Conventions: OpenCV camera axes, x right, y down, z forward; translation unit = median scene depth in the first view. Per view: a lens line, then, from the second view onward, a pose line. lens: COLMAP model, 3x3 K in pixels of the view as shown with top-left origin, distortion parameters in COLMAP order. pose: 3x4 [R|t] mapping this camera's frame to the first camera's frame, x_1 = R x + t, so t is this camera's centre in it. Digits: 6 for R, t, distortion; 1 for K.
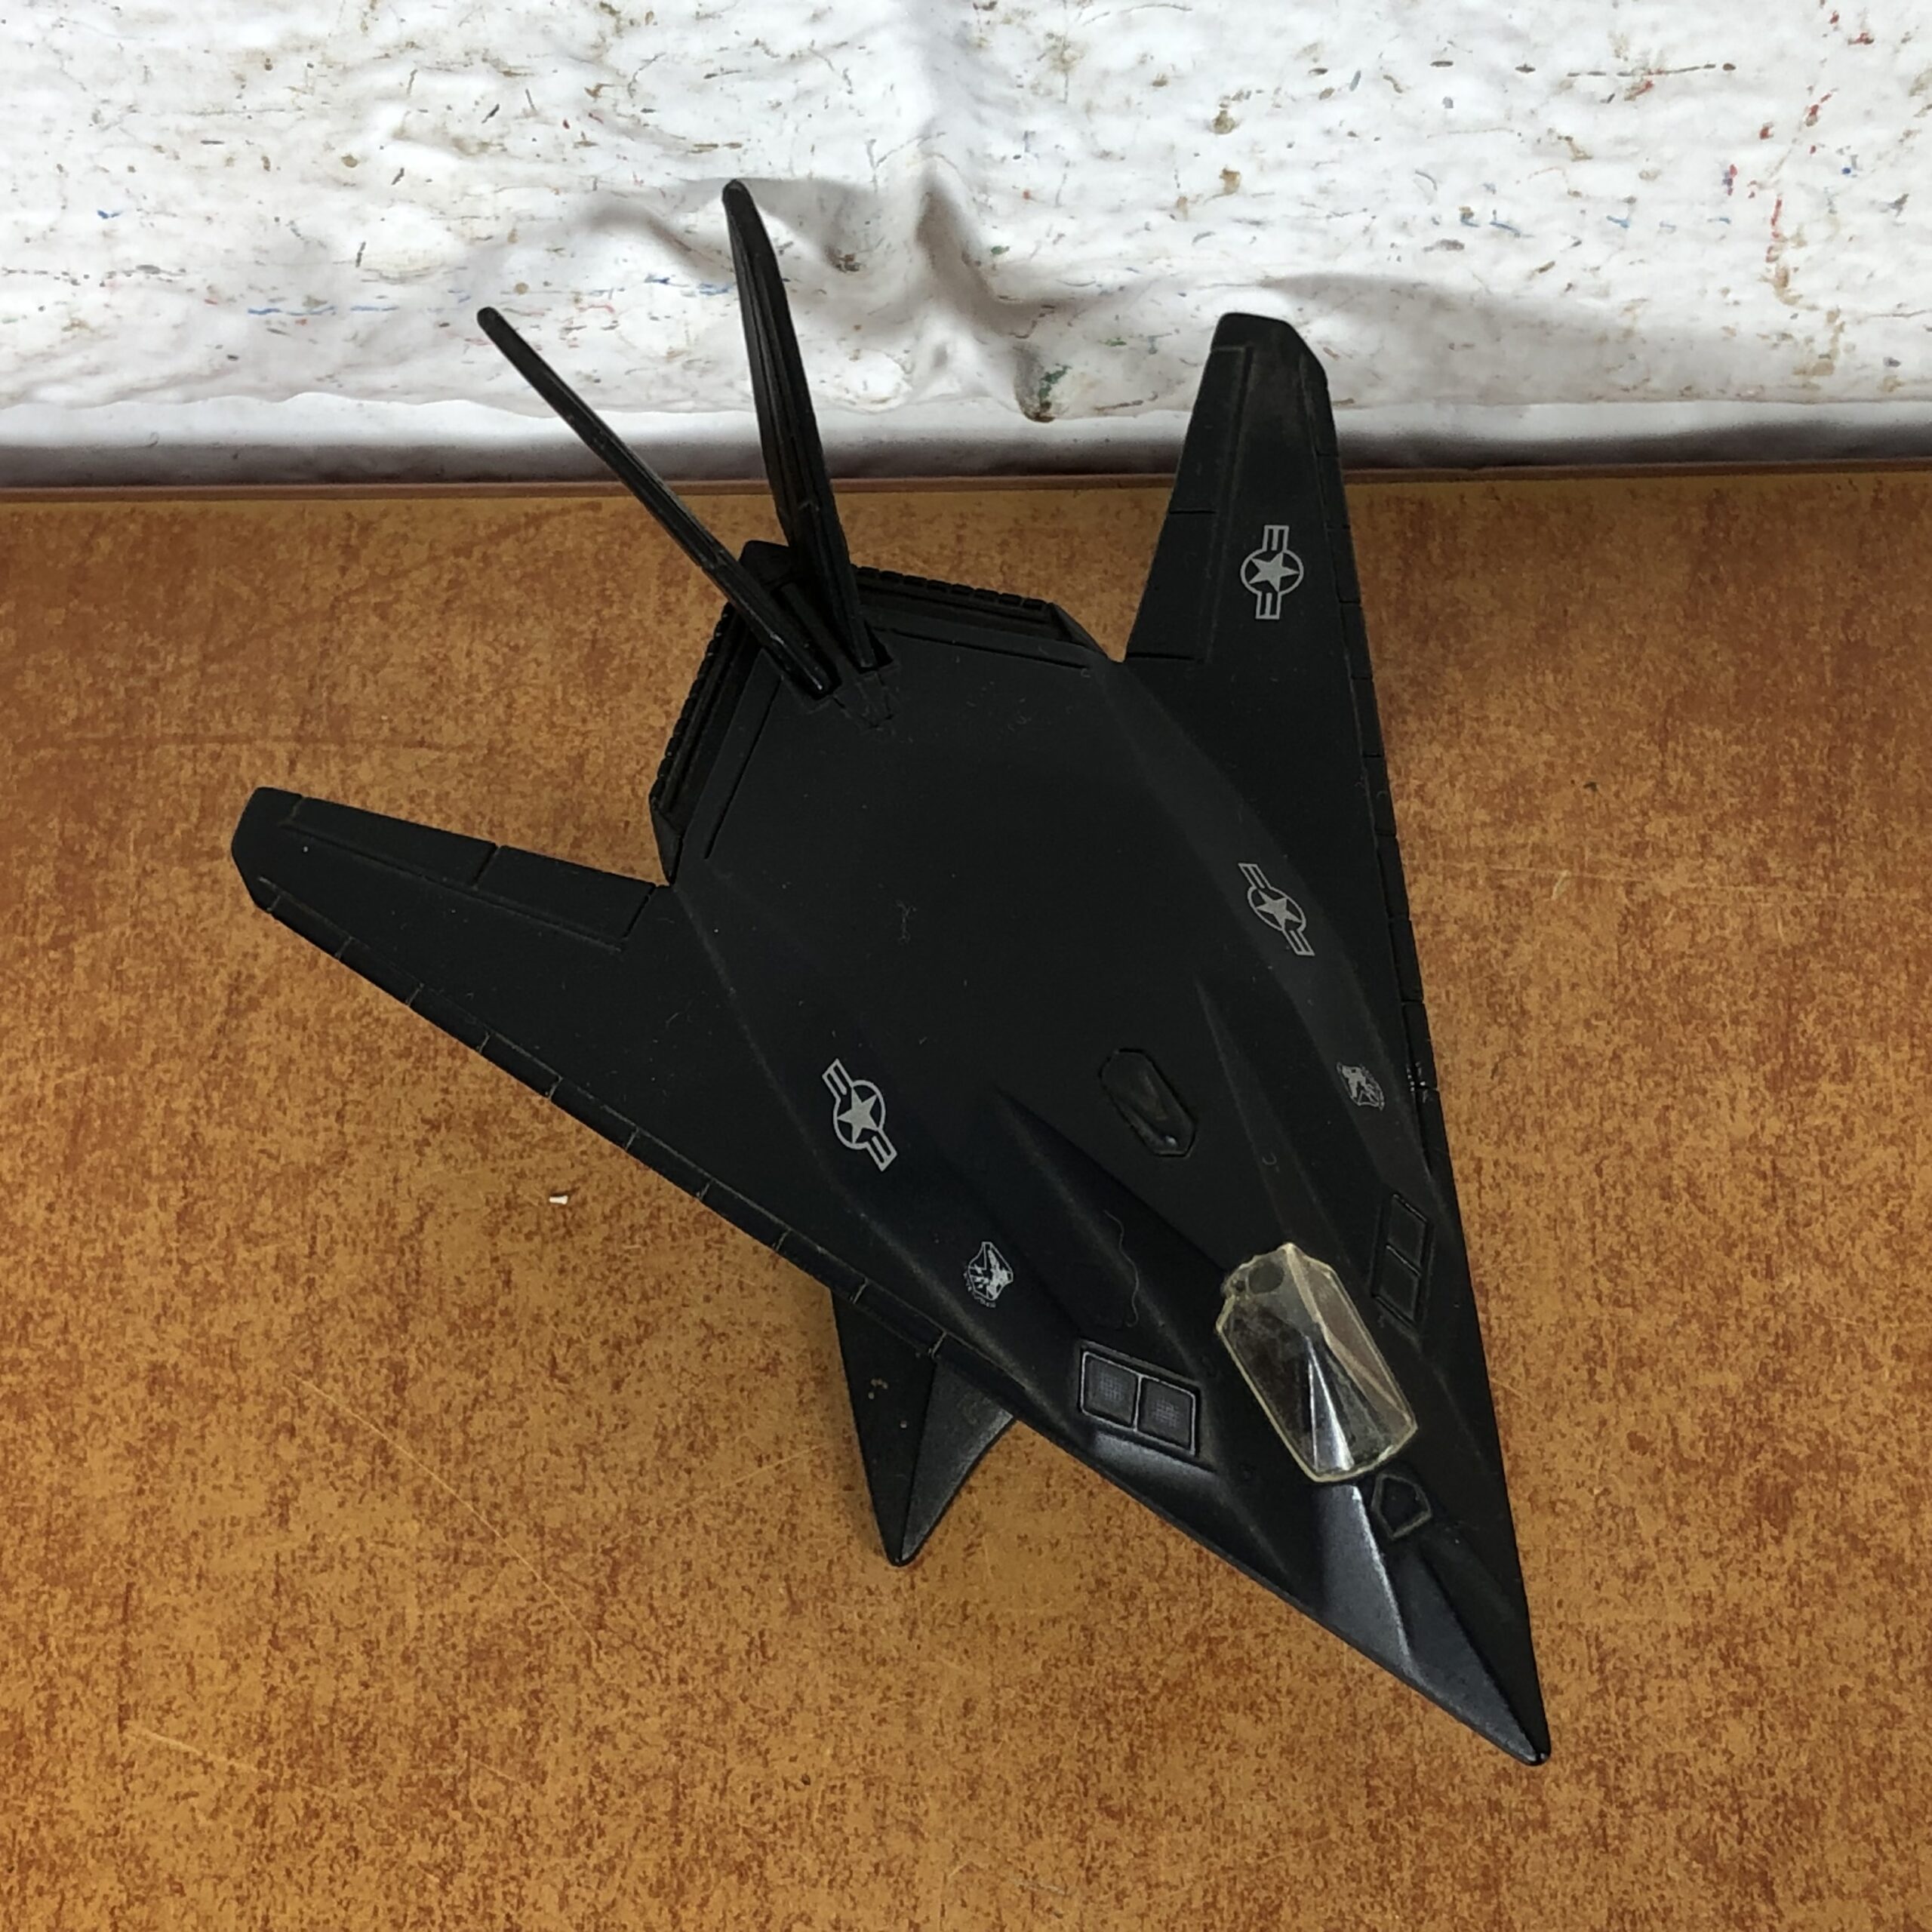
lens RADIAL K [[4038.2, 0, 936.3], [0, 4038.2, 1007.3], [0, 0, 1]] dist [0.321816, -1.643531]
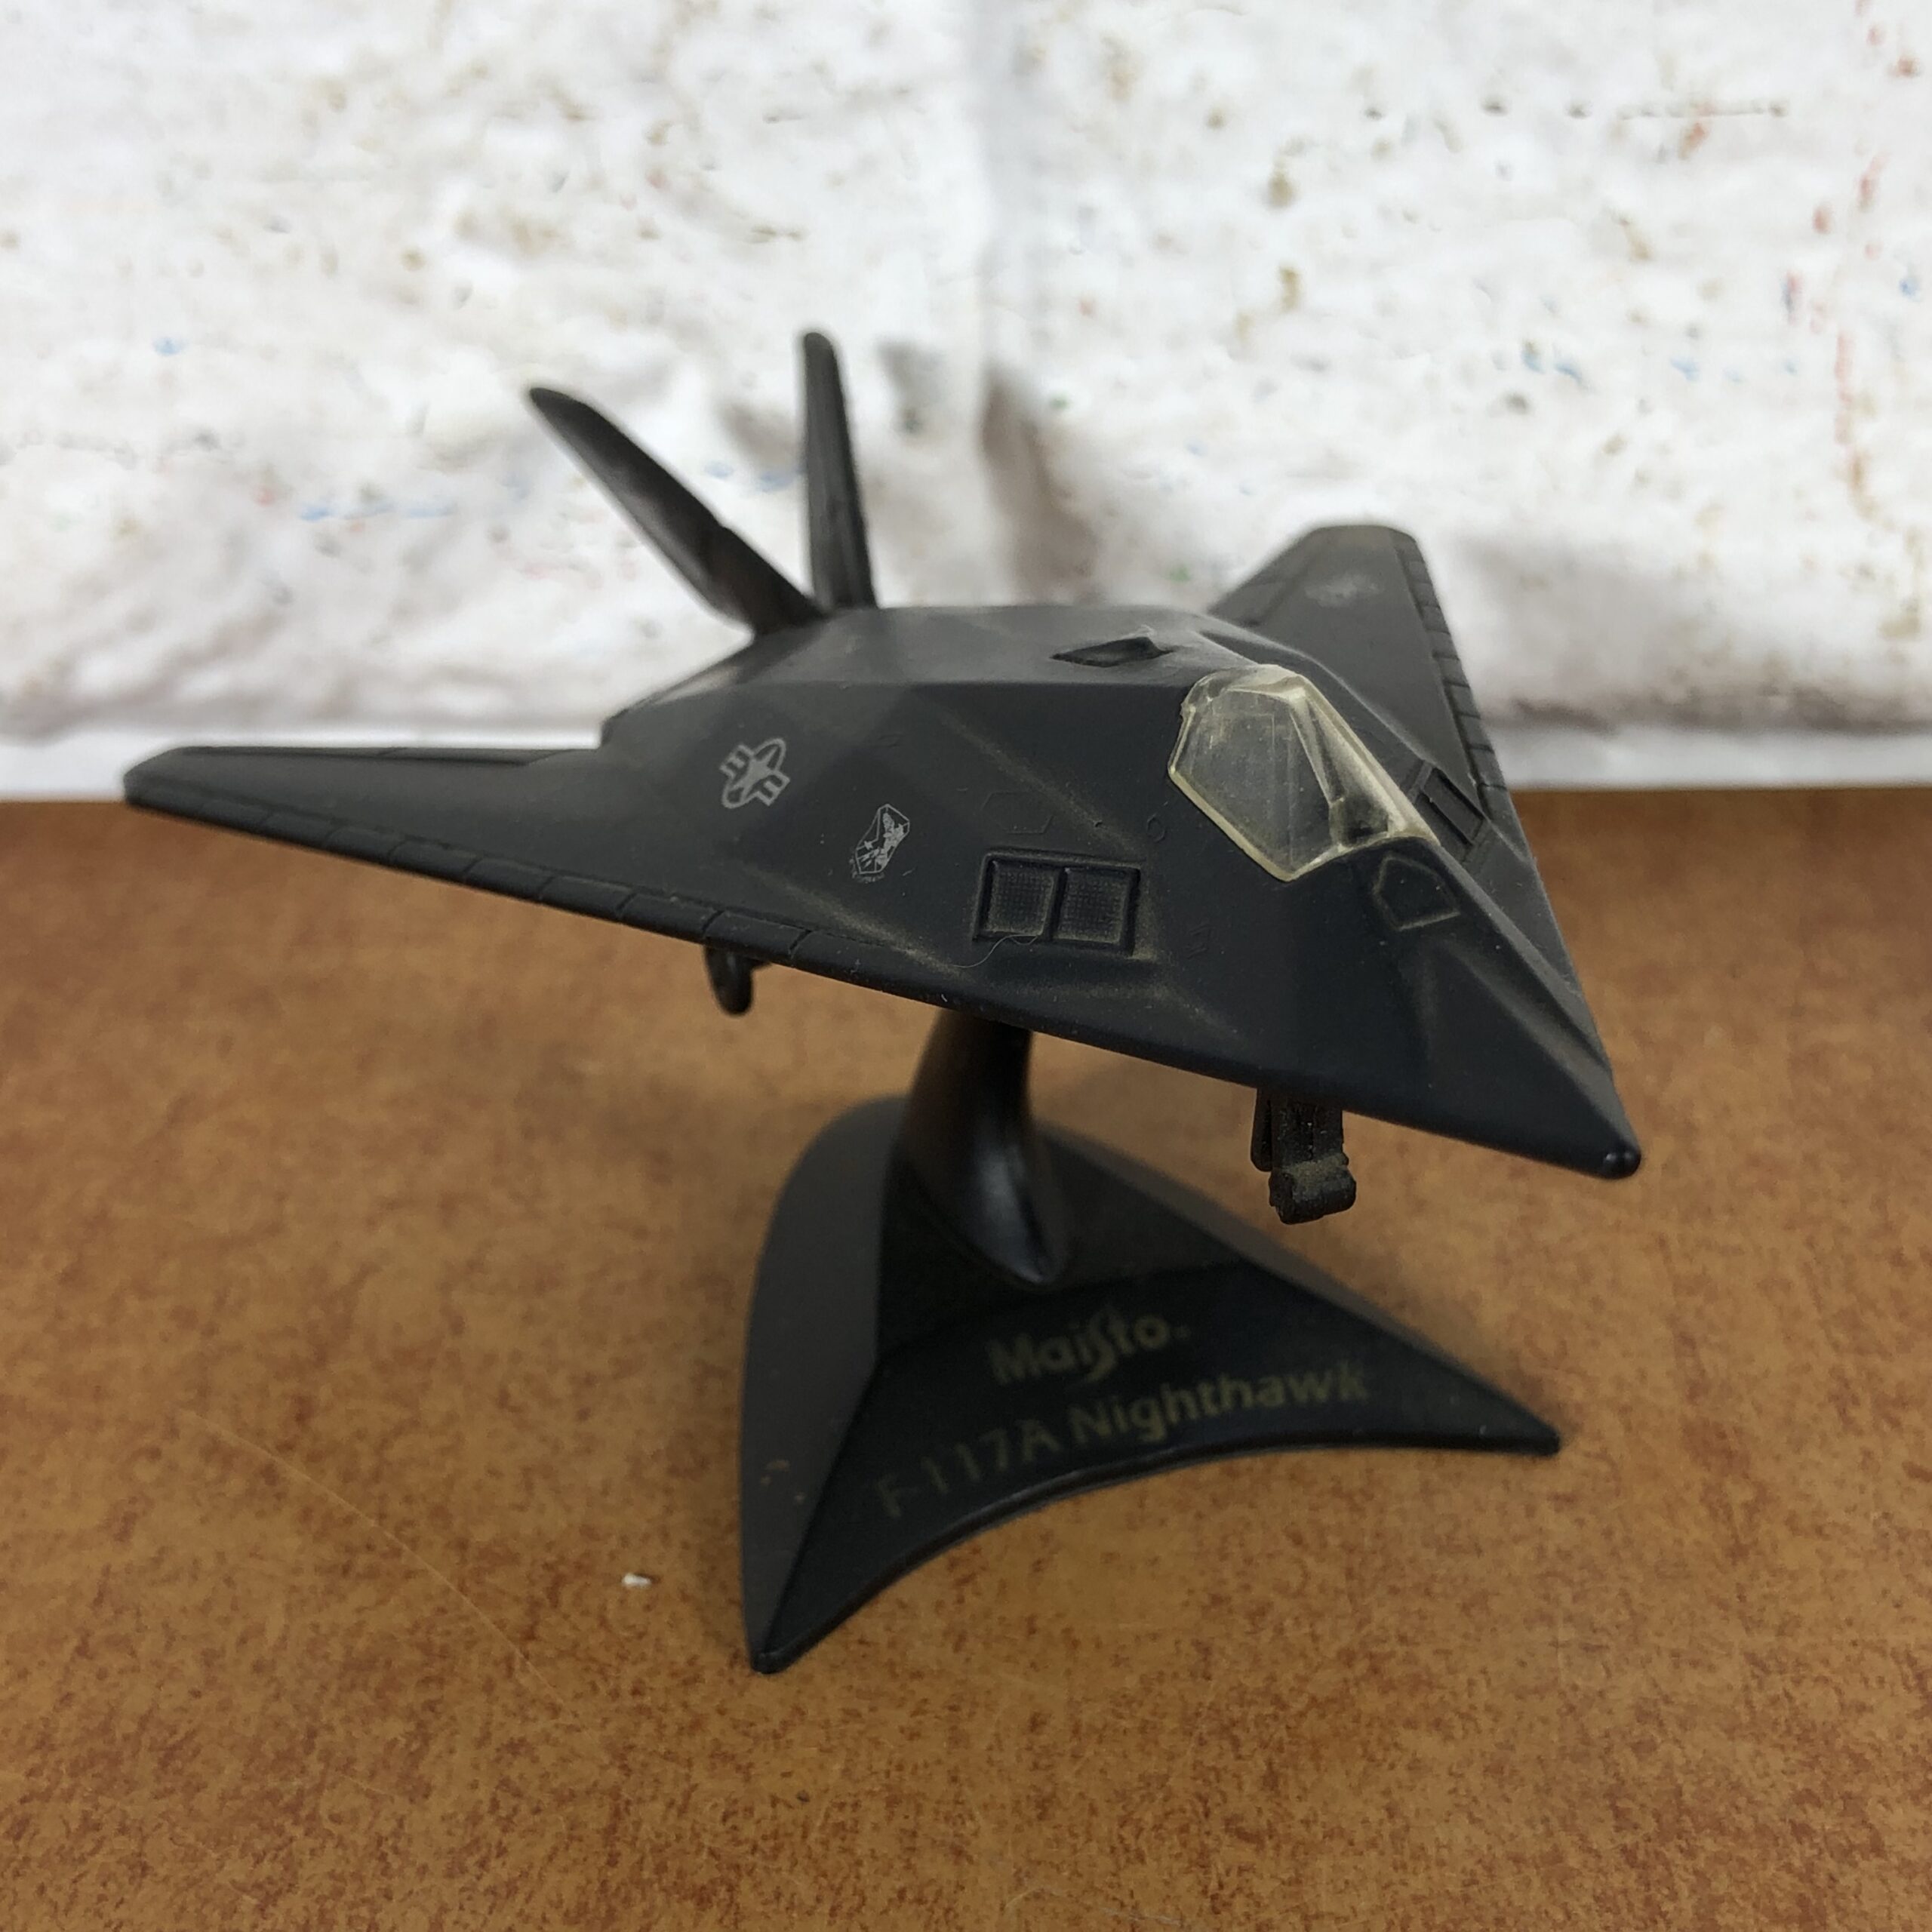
lens RADIAL K [[3165.5, 0, 966.0], [0, 3165.5, 966.0], [0, 0, 1]] dist [0.225463, -1.010885]
pose [[0.999836, -0.003423, -0.017784, 0.005882], [-0.008006, 0.797261, -0.603581, 0.400654], [0.016245, 0.603625, 0.797103, 0.473652]]
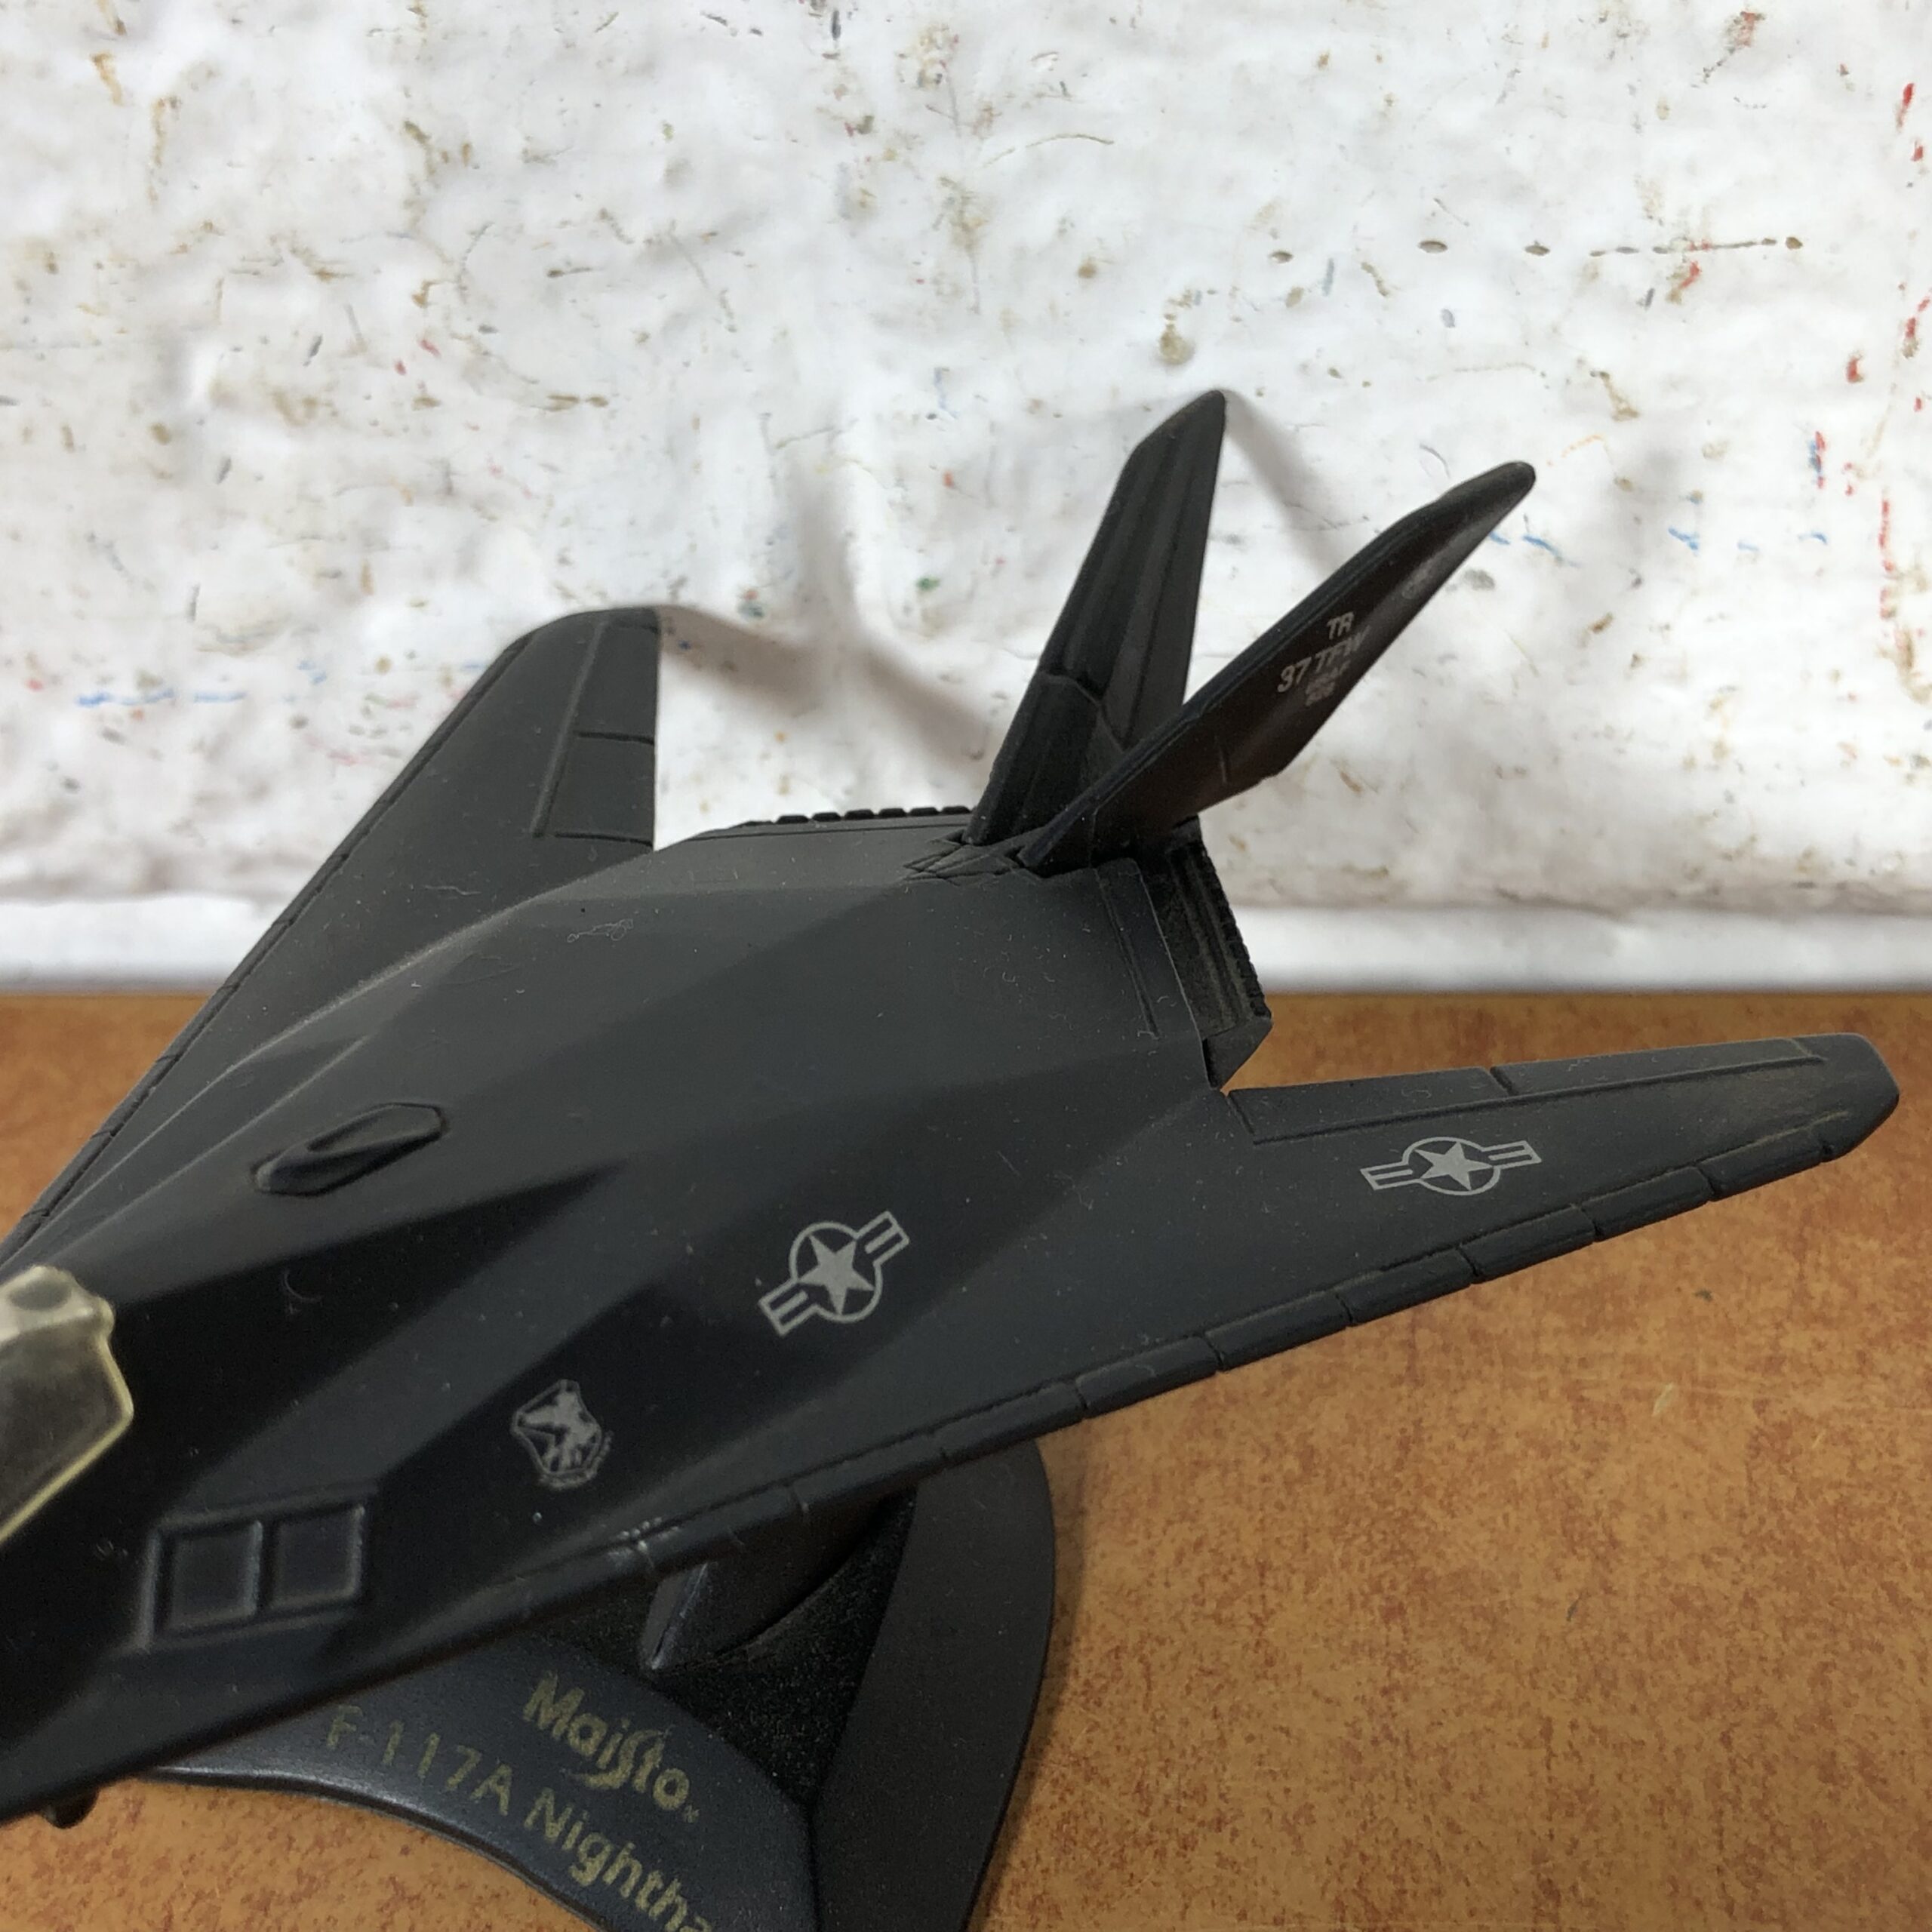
lens RADIAL K [[3175.3, 0, 940.0], [0, 3175.3, 1021.2], [0, 0, 1]] dist [0.210890, -0.898782]
pose [[0.991235, 0.009075, -0.131800, 0.106966], [-0.070041, 0.881992, -0.466031, 0.201661], [0.112017, 0.471178, 0.874897, 0.480996]]
